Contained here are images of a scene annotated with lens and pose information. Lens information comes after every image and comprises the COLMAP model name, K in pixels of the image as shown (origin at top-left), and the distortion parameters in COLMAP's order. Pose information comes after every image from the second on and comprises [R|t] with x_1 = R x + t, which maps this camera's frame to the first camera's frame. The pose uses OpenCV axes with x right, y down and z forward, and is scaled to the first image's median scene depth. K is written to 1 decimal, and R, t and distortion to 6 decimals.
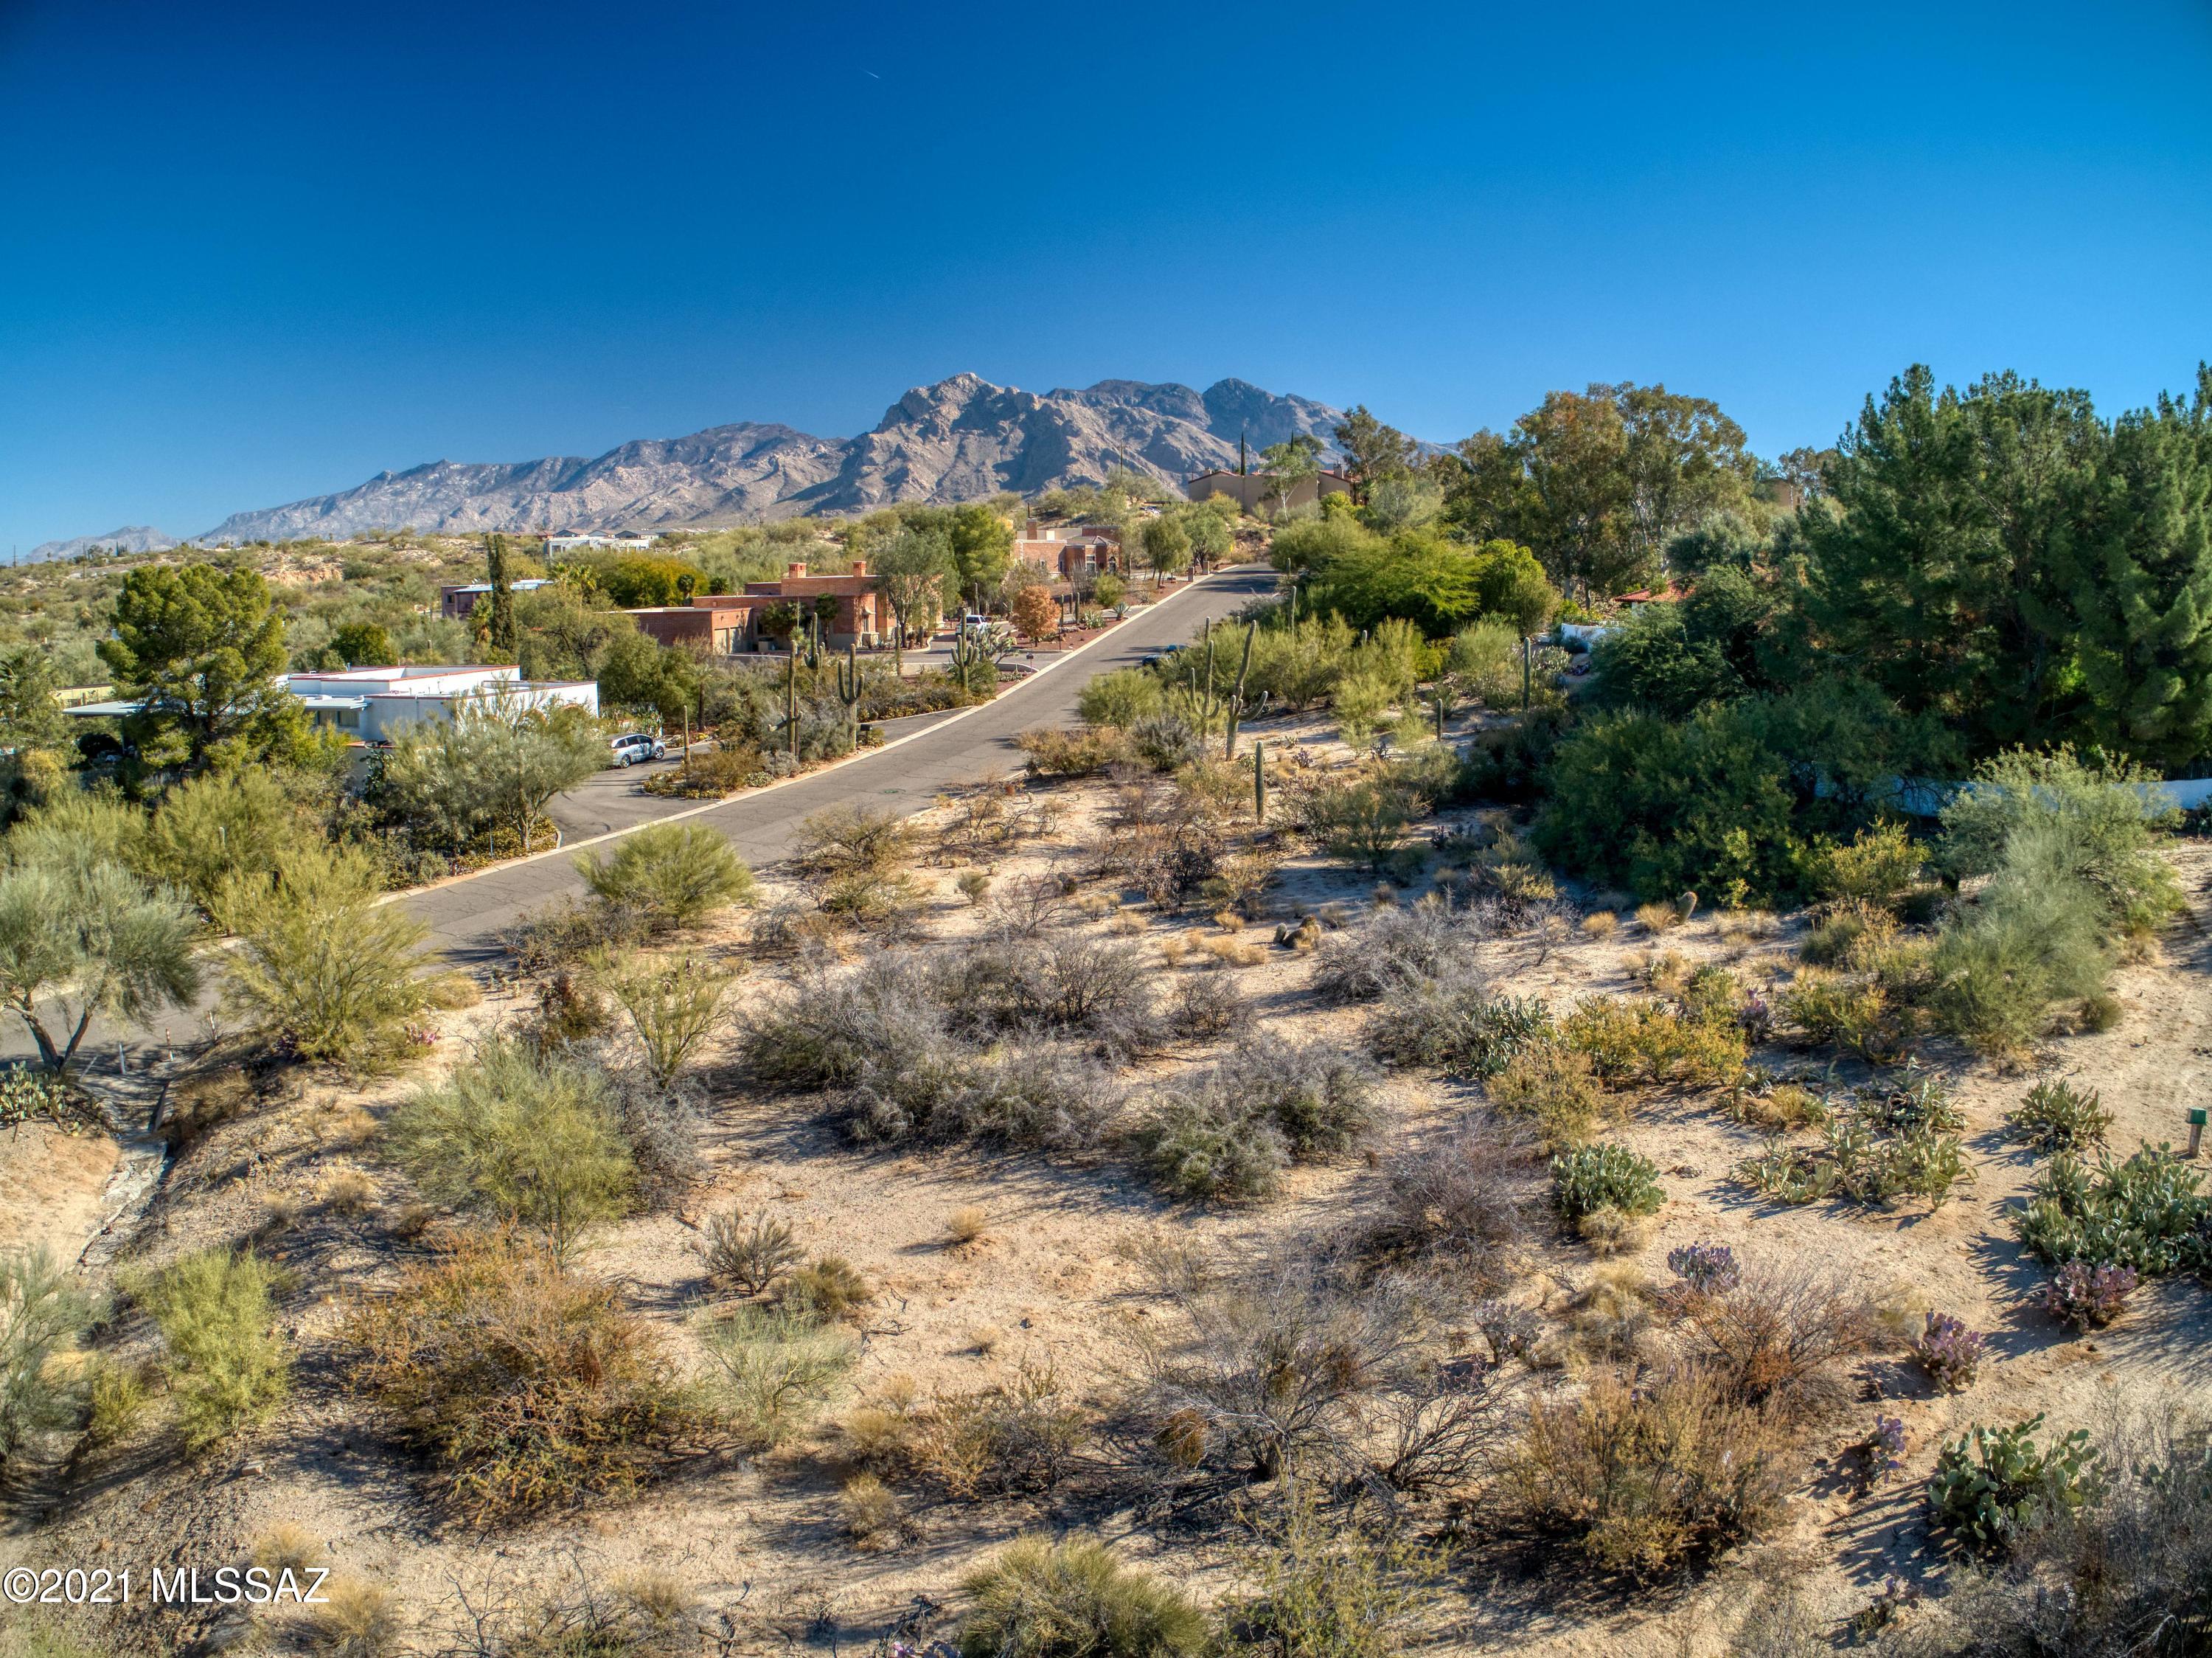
lens RADIAL K [[1667.0, 0, 1078.2], [0, 1667.0, 848.5], [0, 0, 1]] dist [-0.253590, 0.070405]
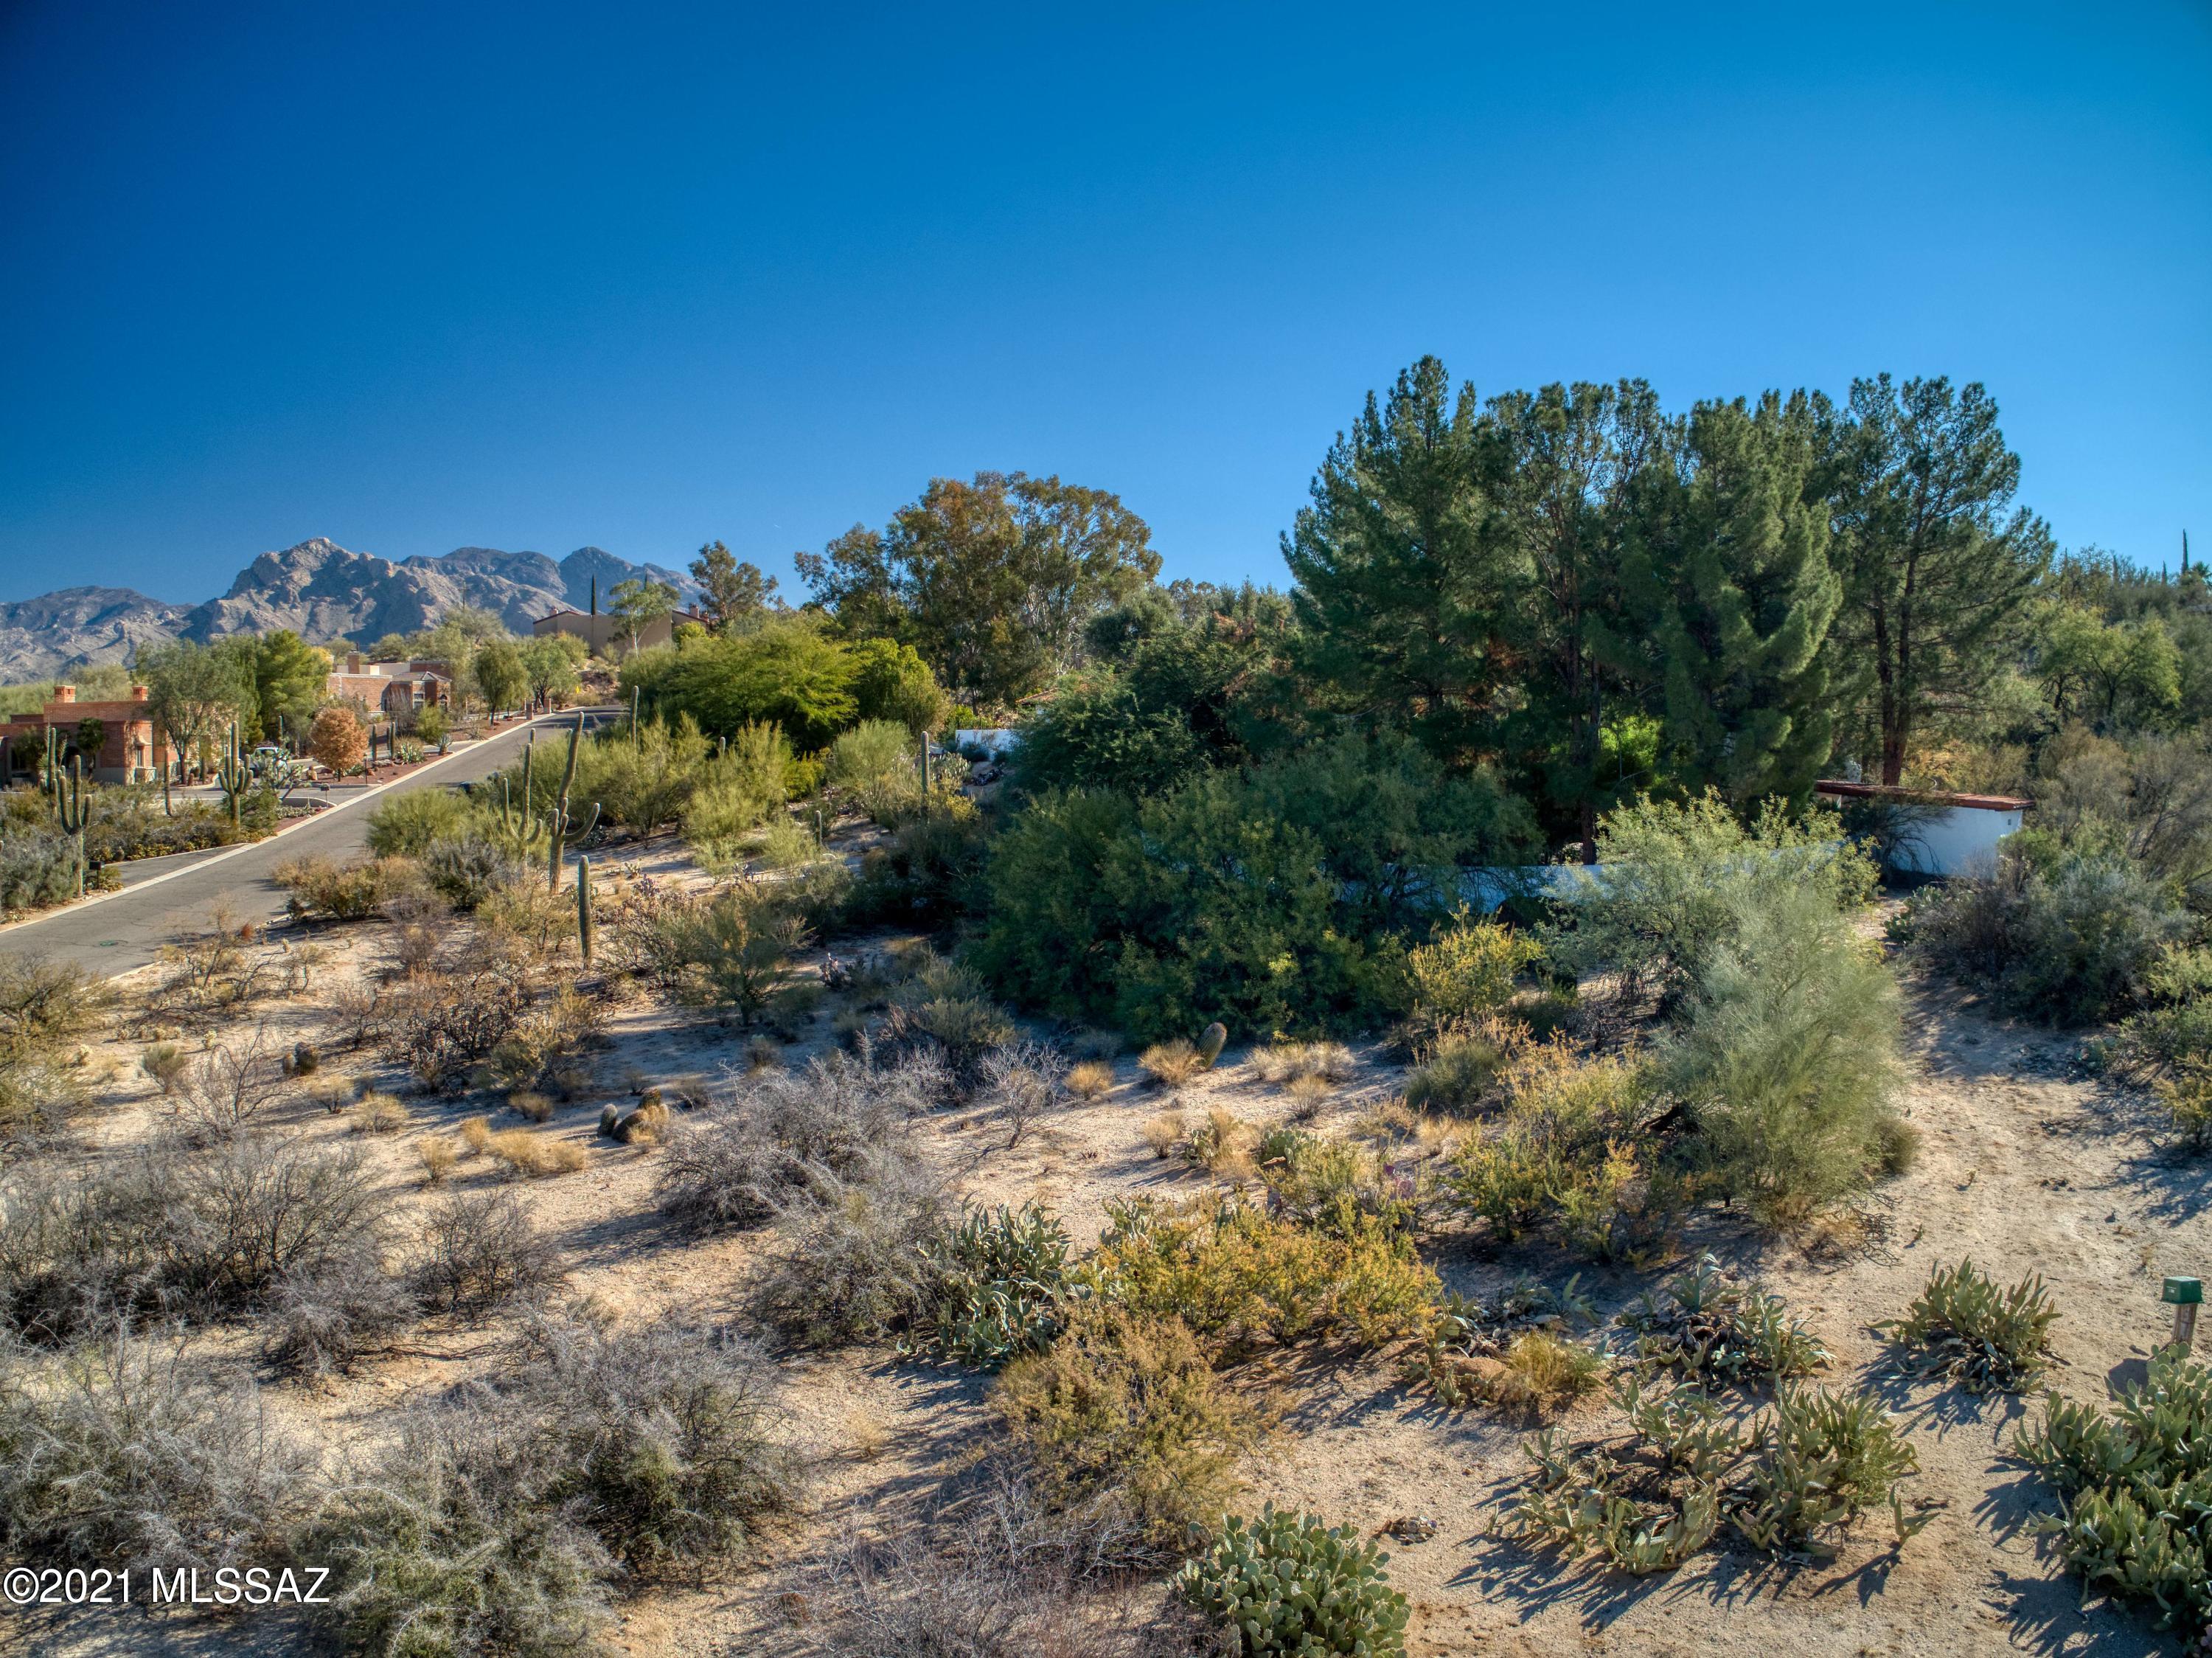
lens RADIAL K [[1667.0, 0, 1079.9], [0, 1667.0, 841.7], [0, 0, 1]] dist [-0.253590, 0.070405]
pose [[0.927253, -0.016184, 0.374086, 0.047085], [0.055930, 0.993844, -0.095639, 0.011204], [-0.370236, 0.109604, 0.922449, 0.273356]]
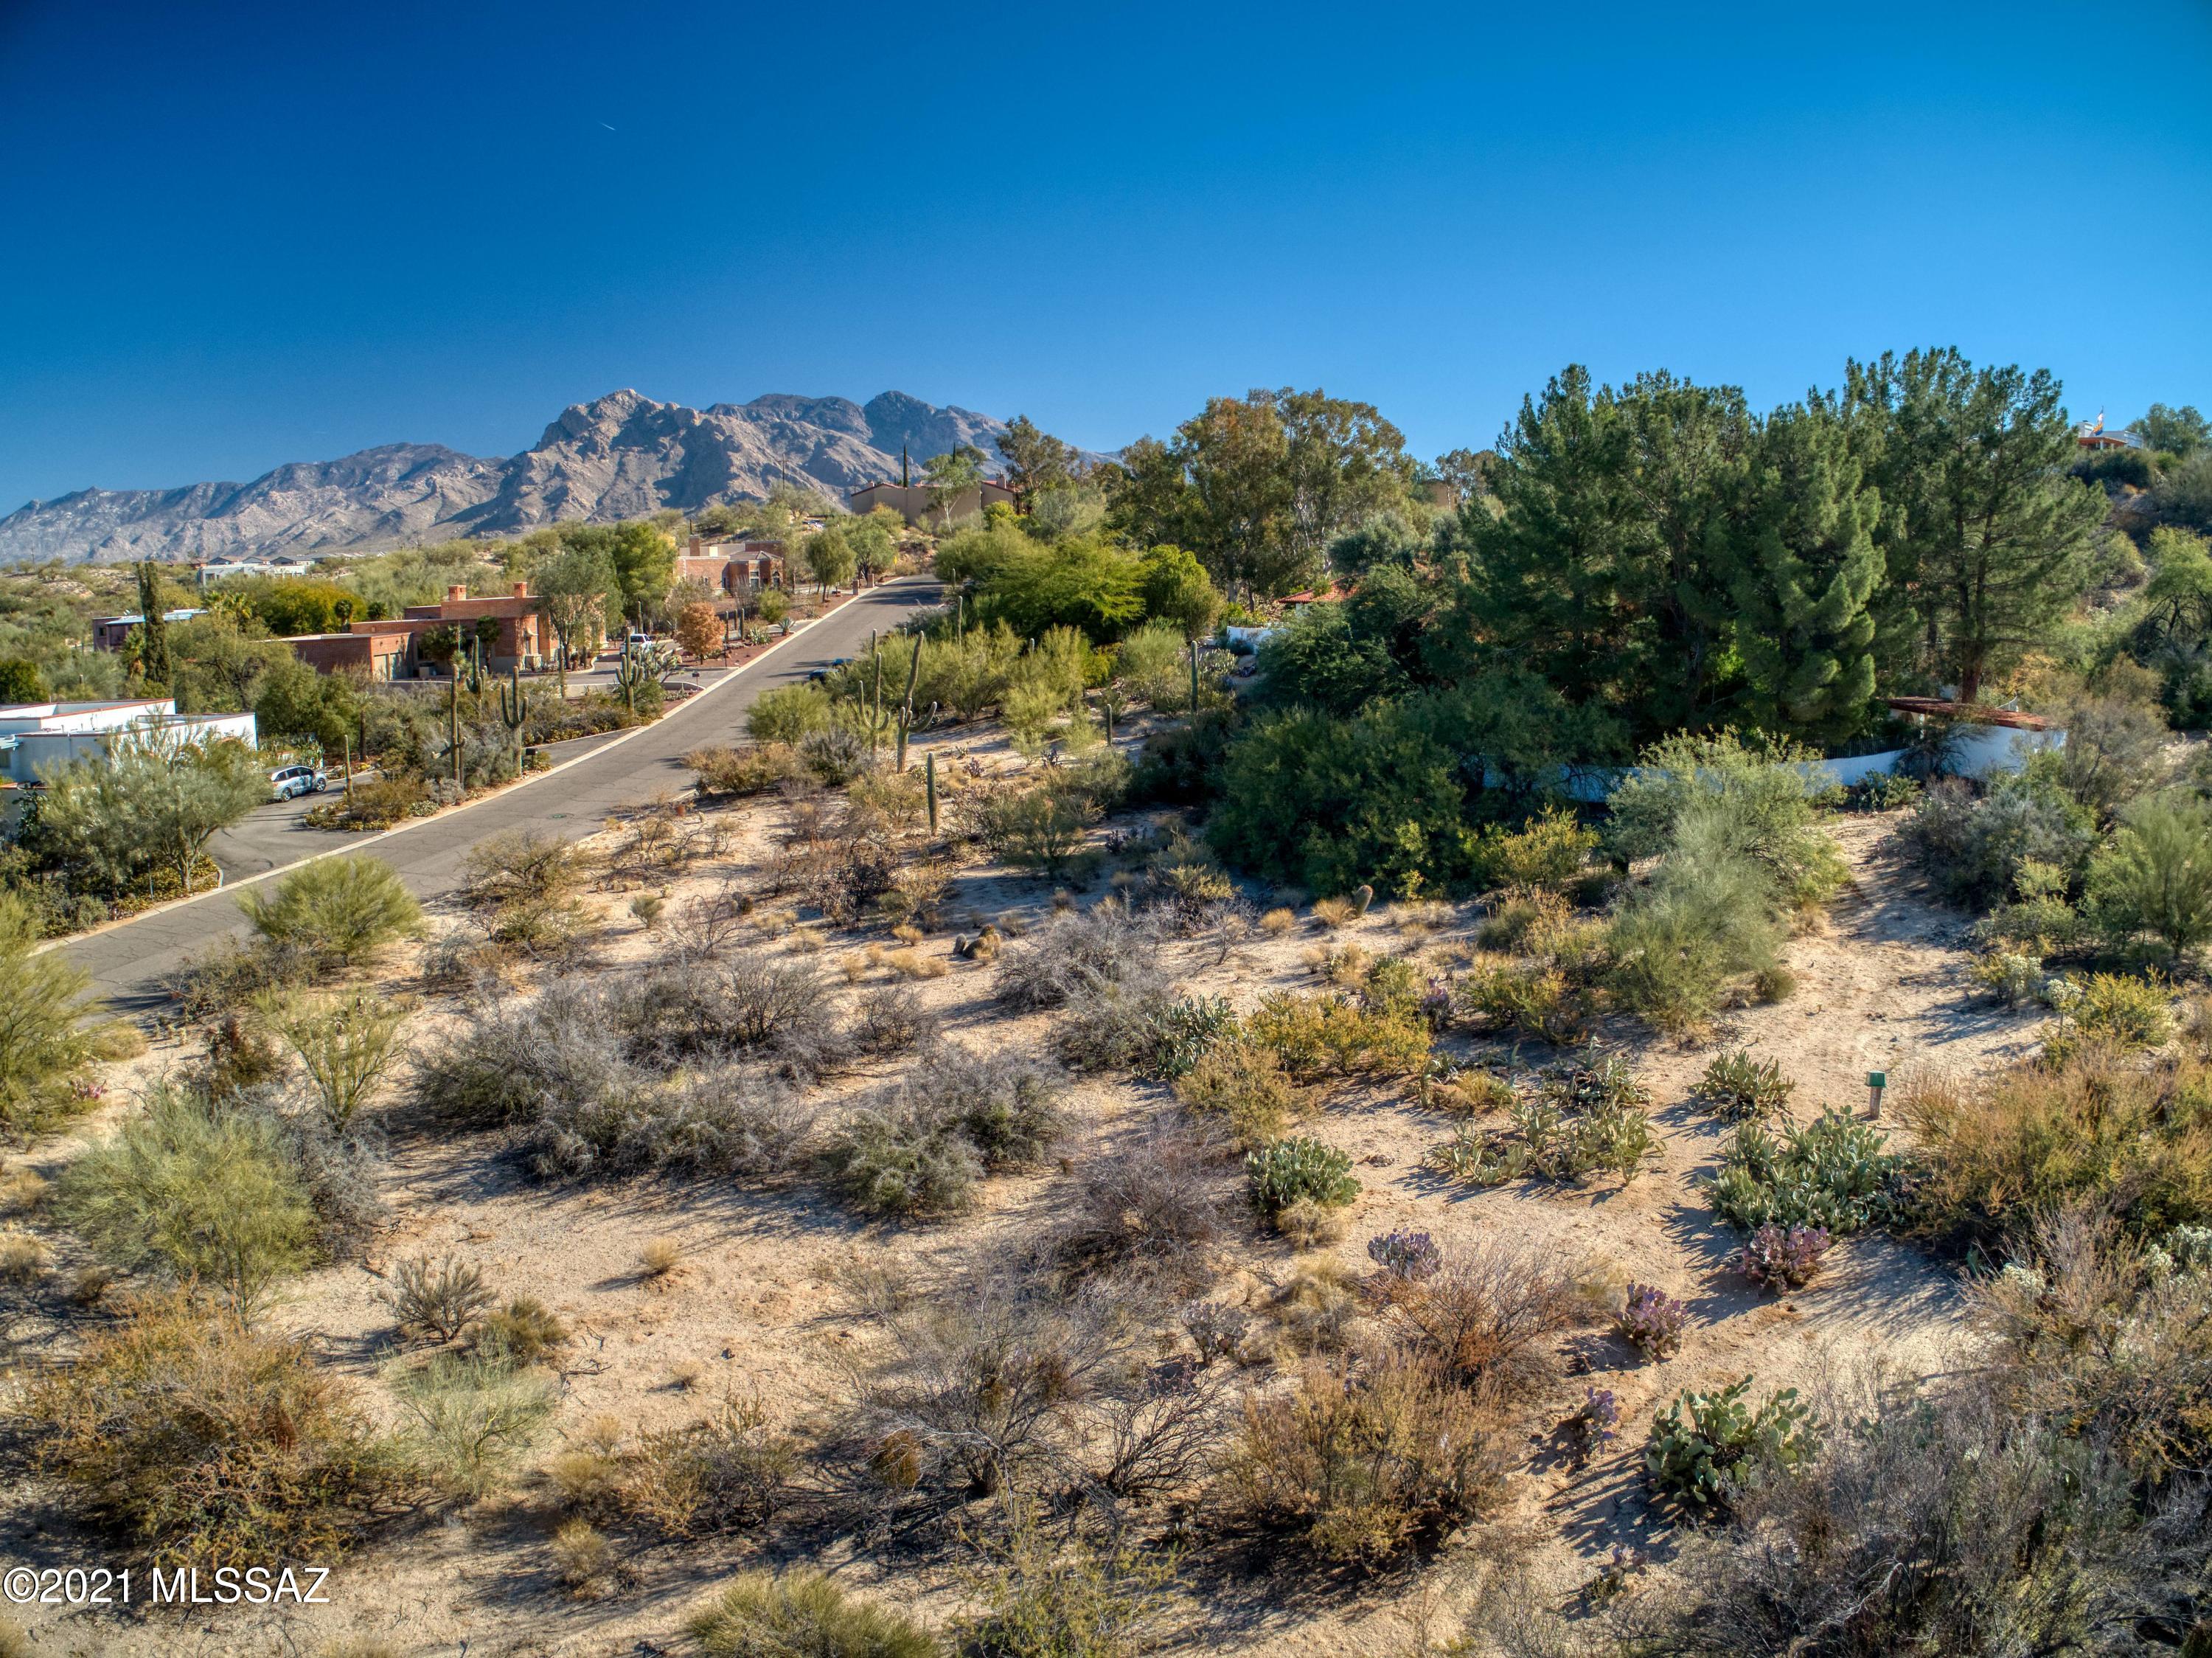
lens RADIAL K [[1667.0, 0, 1078.4], [0, 1667.0, 849.1], [0, 0, 1]] dist [-0.253590, 0.070405]
pose [[0.980001, -0.038270, 0.195280, -0.001194], [0.039642, 0.999209, -0.003119, 0.000173], [-0.195006, 0.010798, 0.980743, 0.005332]]
